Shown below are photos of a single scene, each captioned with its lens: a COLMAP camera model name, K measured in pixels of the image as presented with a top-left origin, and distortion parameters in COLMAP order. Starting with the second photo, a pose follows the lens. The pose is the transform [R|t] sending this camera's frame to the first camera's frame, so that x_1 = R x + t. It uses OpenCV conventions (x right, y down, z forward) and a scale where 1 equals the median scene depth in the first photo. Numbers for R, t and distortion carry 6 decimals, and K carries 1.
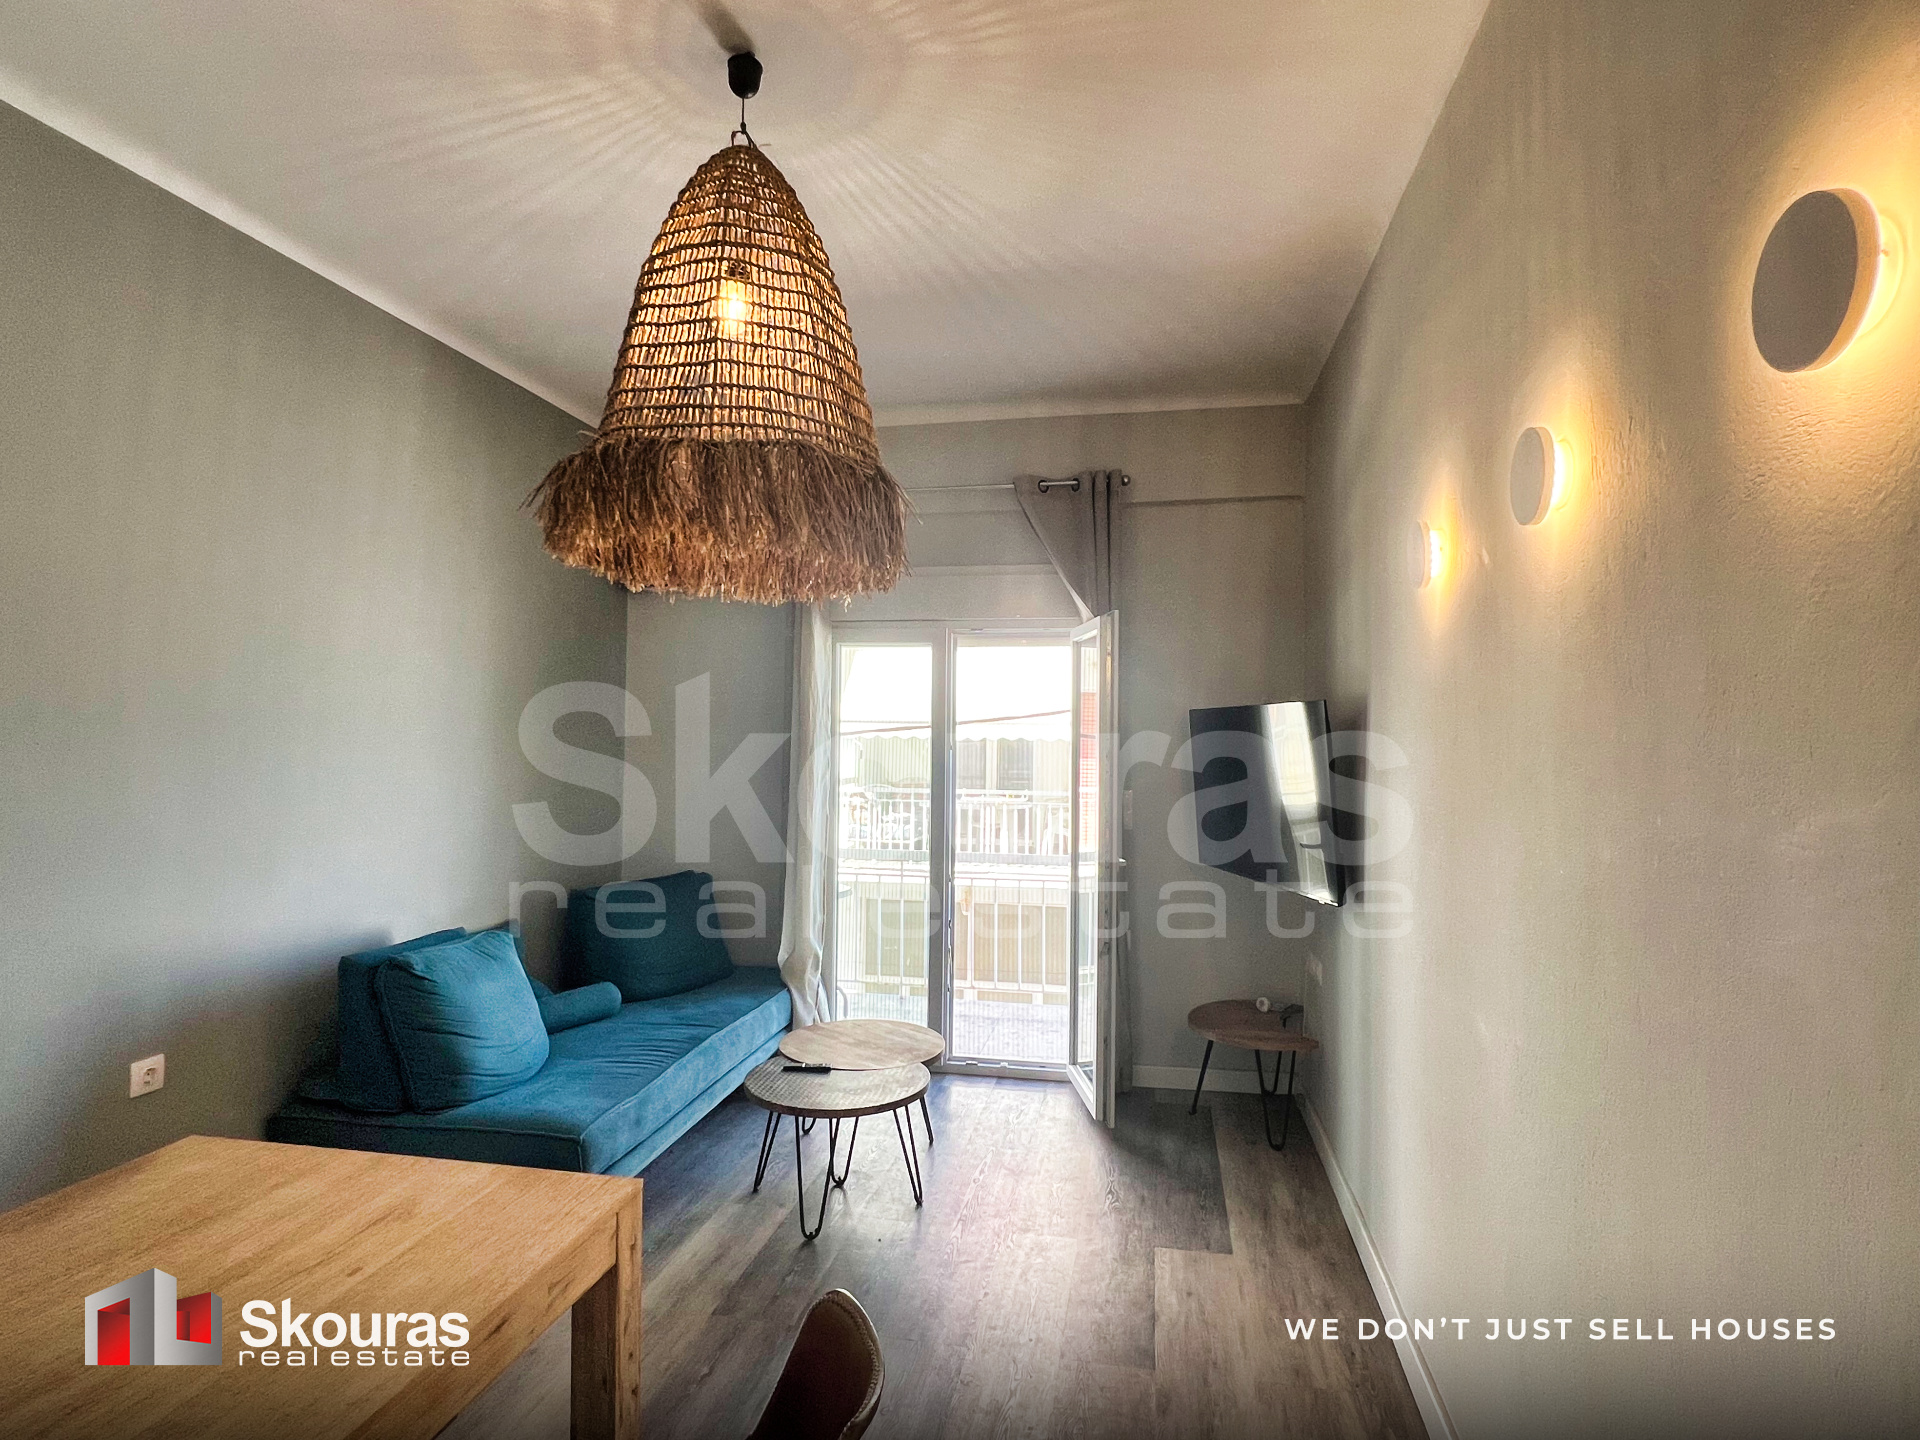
lens RADIAL K [[1014.3, 0, 960.3], [0, 1014.3, 712.7], [0, 0, 1]] dist [0.003958, -0.000734]
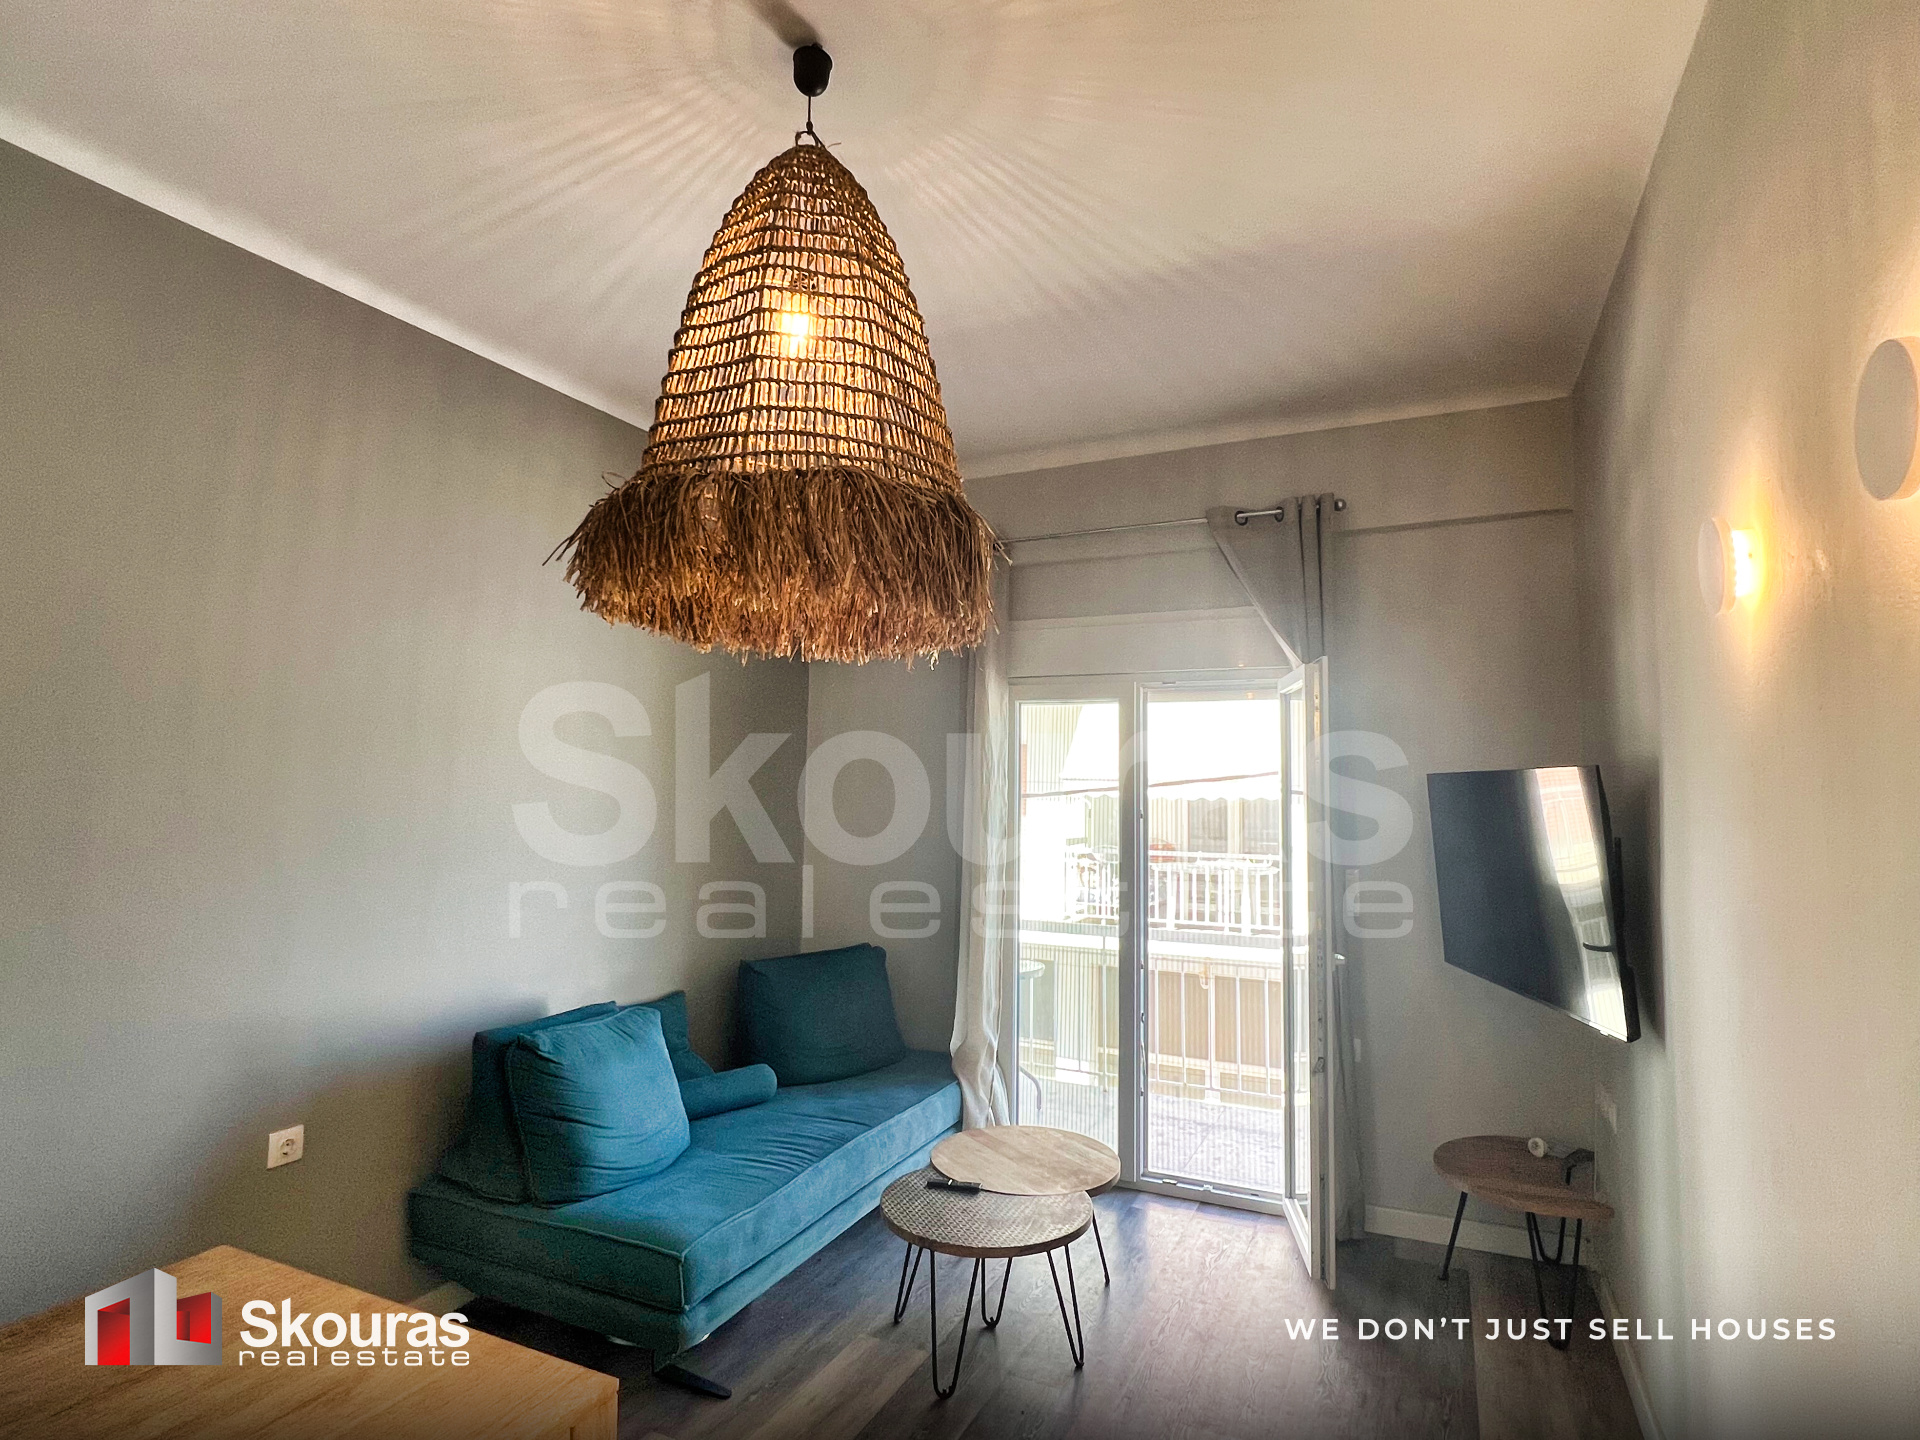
lens RADIAL K [[1014.3, 0, 959.6], [0, 1014.3, 712.5], [0, 0, 1]] dist [0.003958, -0.000734]
pose [[0.969007, -0.016610, -0.246476, 0.073906], [0.003433, 0.998546, -0.053795, -0.011285], [0.247011, 0.051282, 0.967655, 0.123335]]
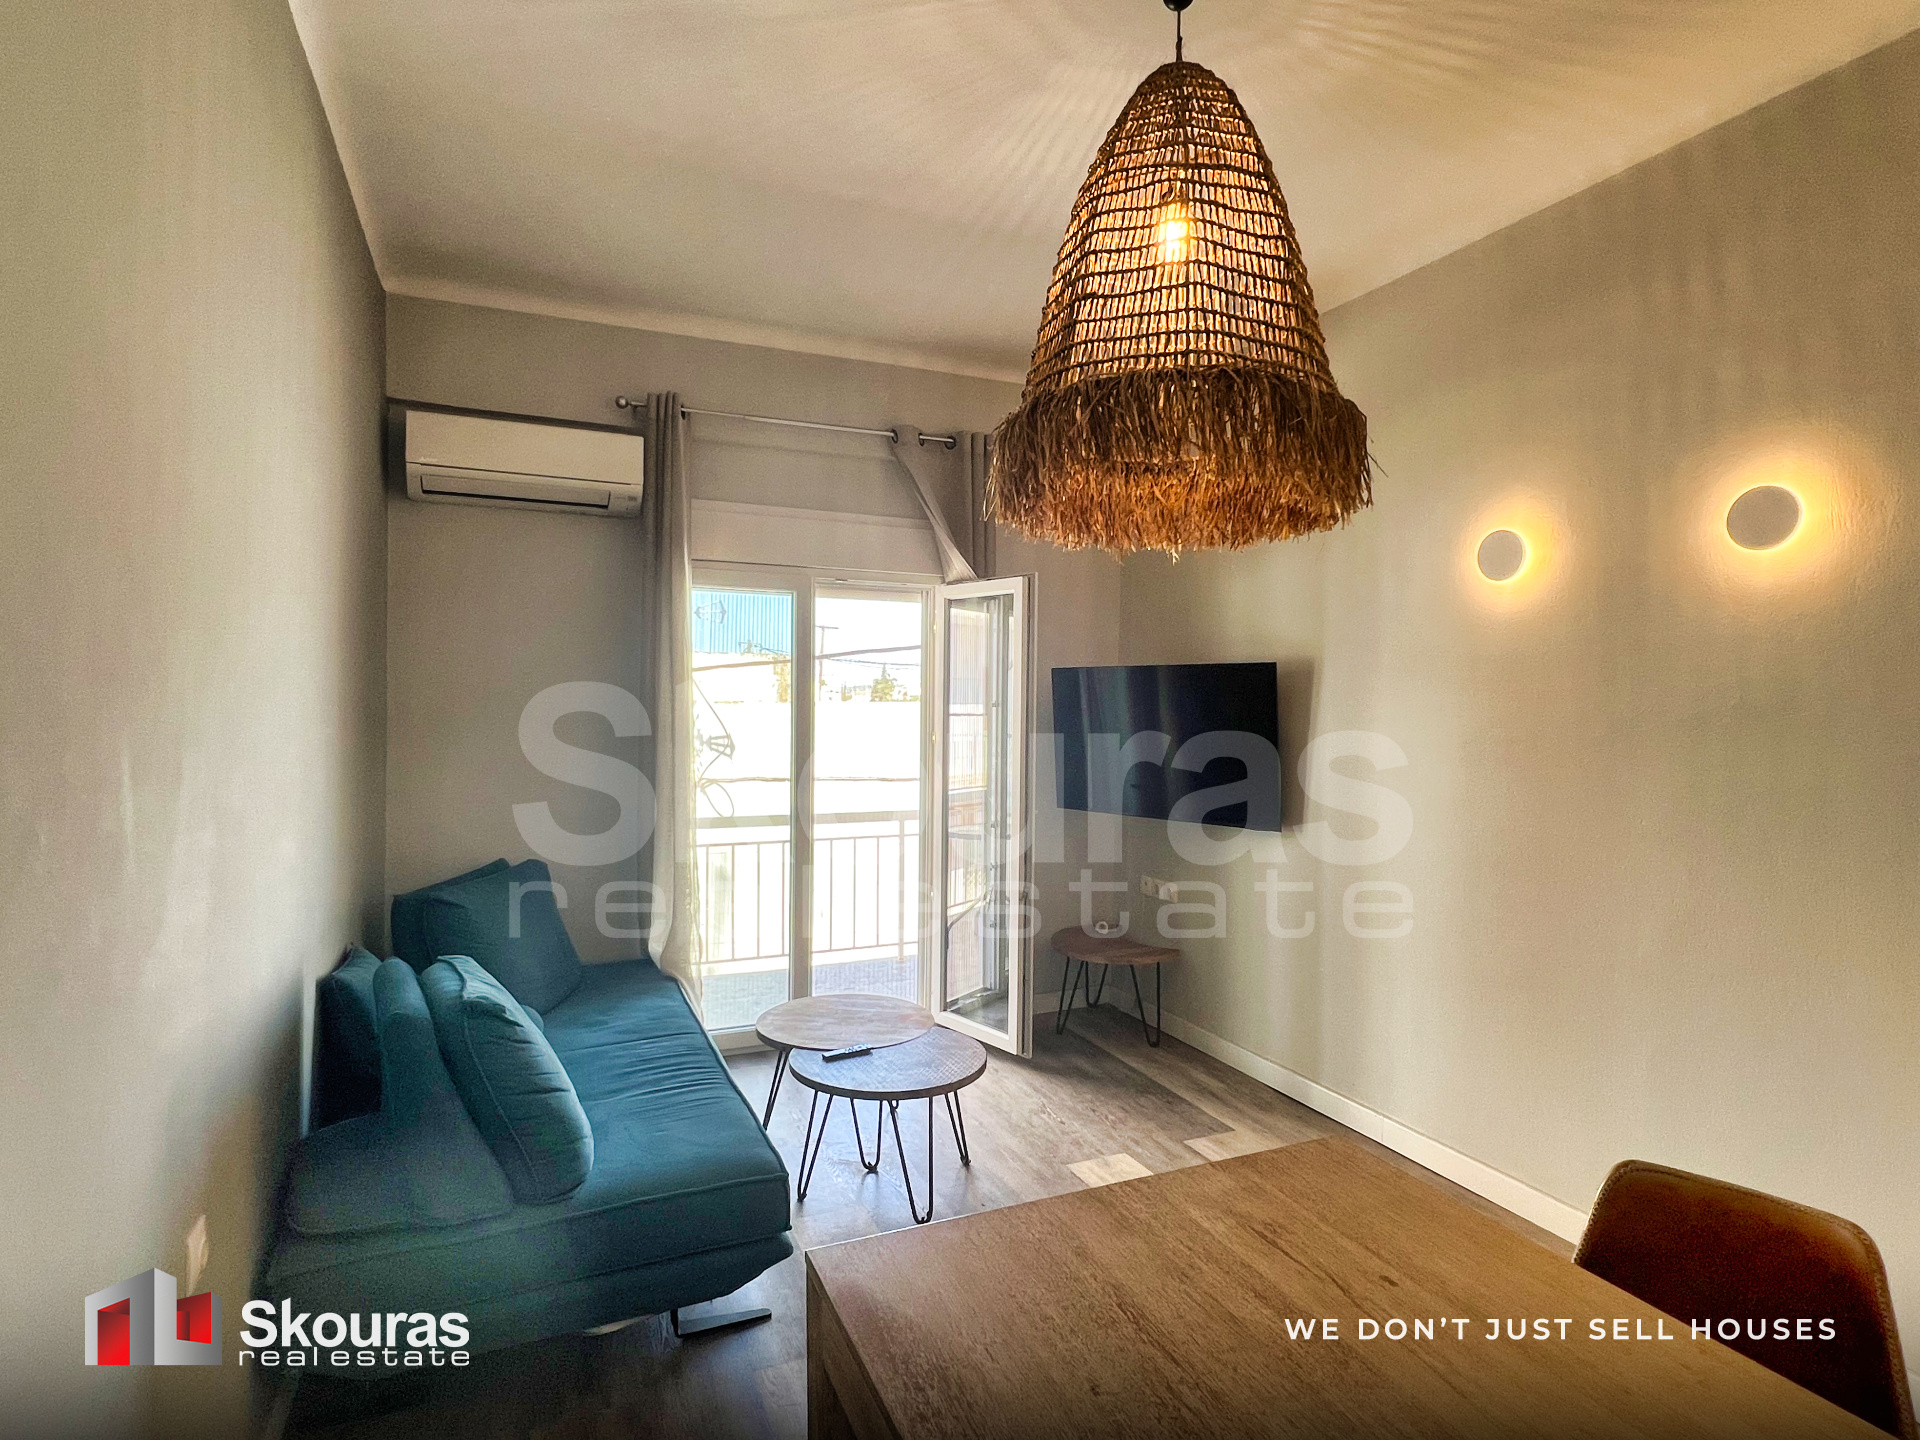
lens RADIAL K [[1014.3, 0, 952.2], [0, 1014.3, 713.2], [0, 0, 1]] dist [0.003958, -0.000734]
pose [[0.820338, -0.006345, 0.571843, -0.571071], [-0.018537, 0.999118, 0.037678, 0.007036], [-0.571578, -0.041509, 0.819497, 0.199523]]
